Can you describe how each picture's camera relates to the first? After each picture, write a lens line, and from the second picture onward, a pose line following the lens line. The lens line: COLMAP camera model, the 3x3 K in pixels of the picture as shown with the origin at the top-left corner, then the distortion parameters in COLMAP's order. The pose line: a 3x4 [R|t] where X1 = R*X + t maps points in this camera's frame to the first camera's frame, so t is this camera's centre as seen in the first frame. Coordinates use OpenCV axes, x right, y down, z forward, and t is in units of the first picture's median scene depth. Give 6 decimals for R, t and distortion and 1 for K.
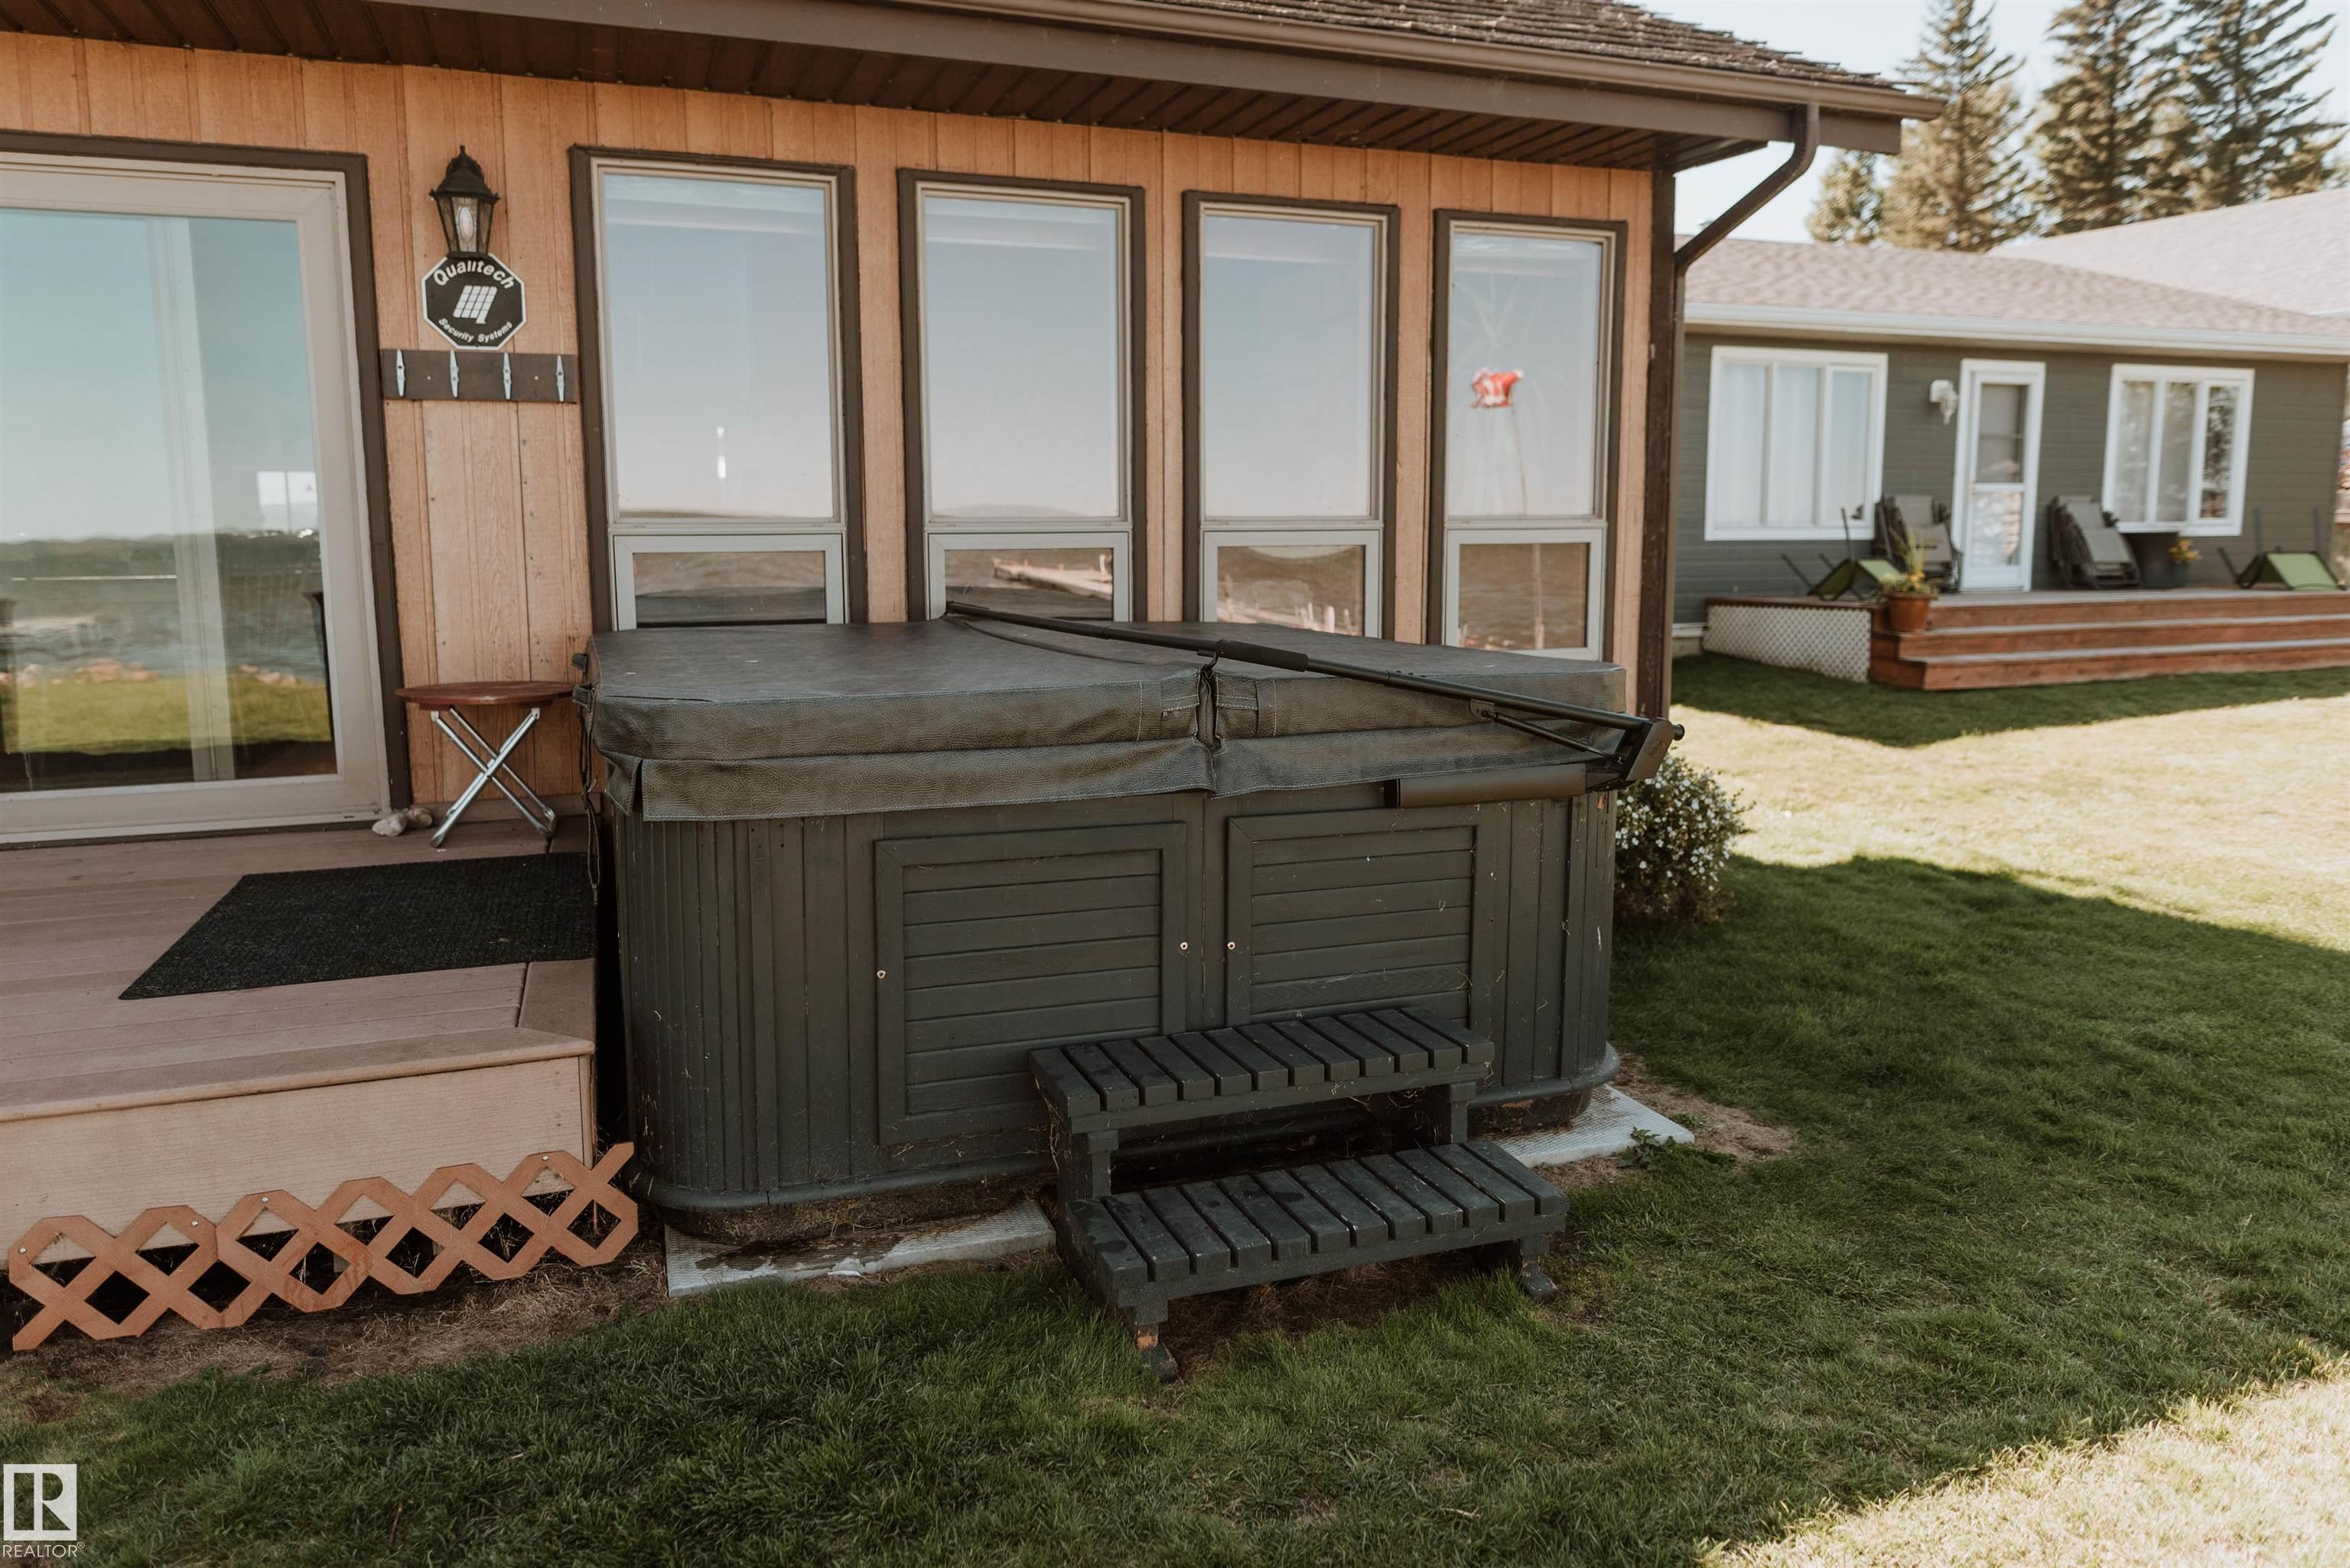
lens RADIAL K [[1493.4, 0, 1104.8], [0, 1493.4, 734.8], [0, 0, 1]] dist [-0.001017, 0.001763]
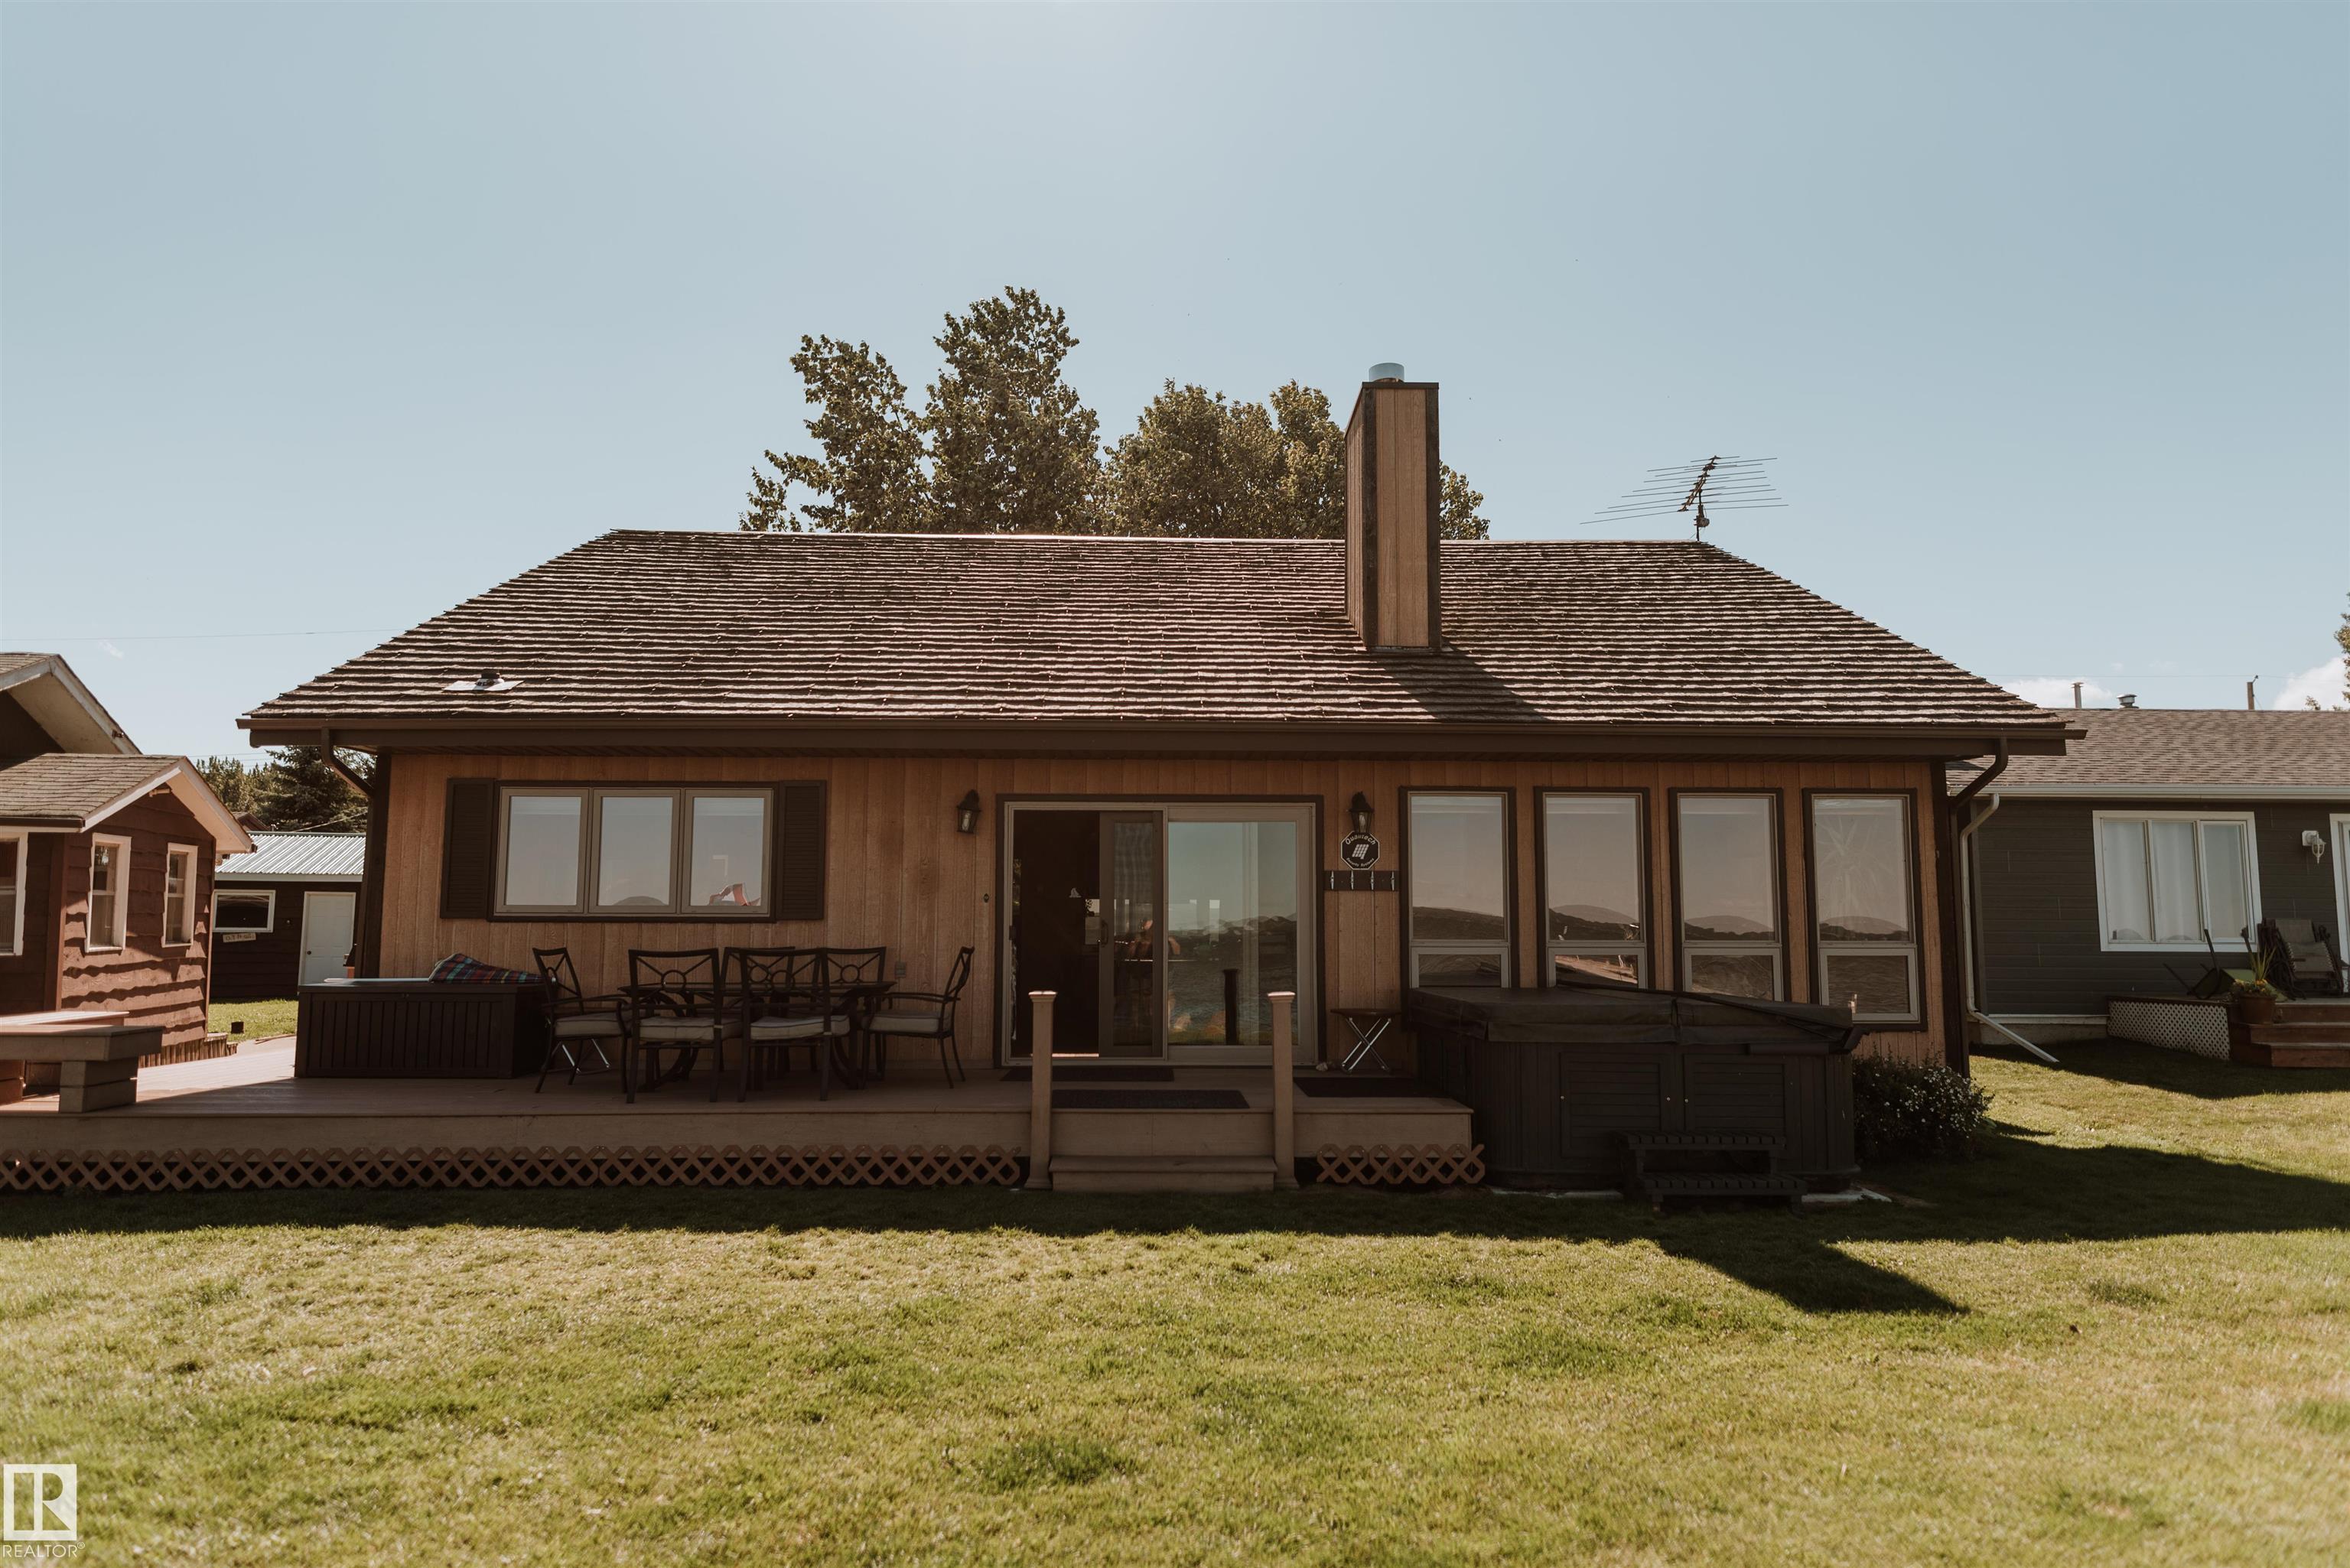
lens RADIAL K [[1493.4, 0, 1149.0], [0, 1493.4, 775.5], [0, 0, 1]] dist [-0.001017, 0.001763]
pose [[0.953662, -0.019111, -0.300272, -0.015614], [-0.050821, 0.973410, -0.223359, 0.142423], [0.296557, 0.228269, 0.927333, -1.298843]]
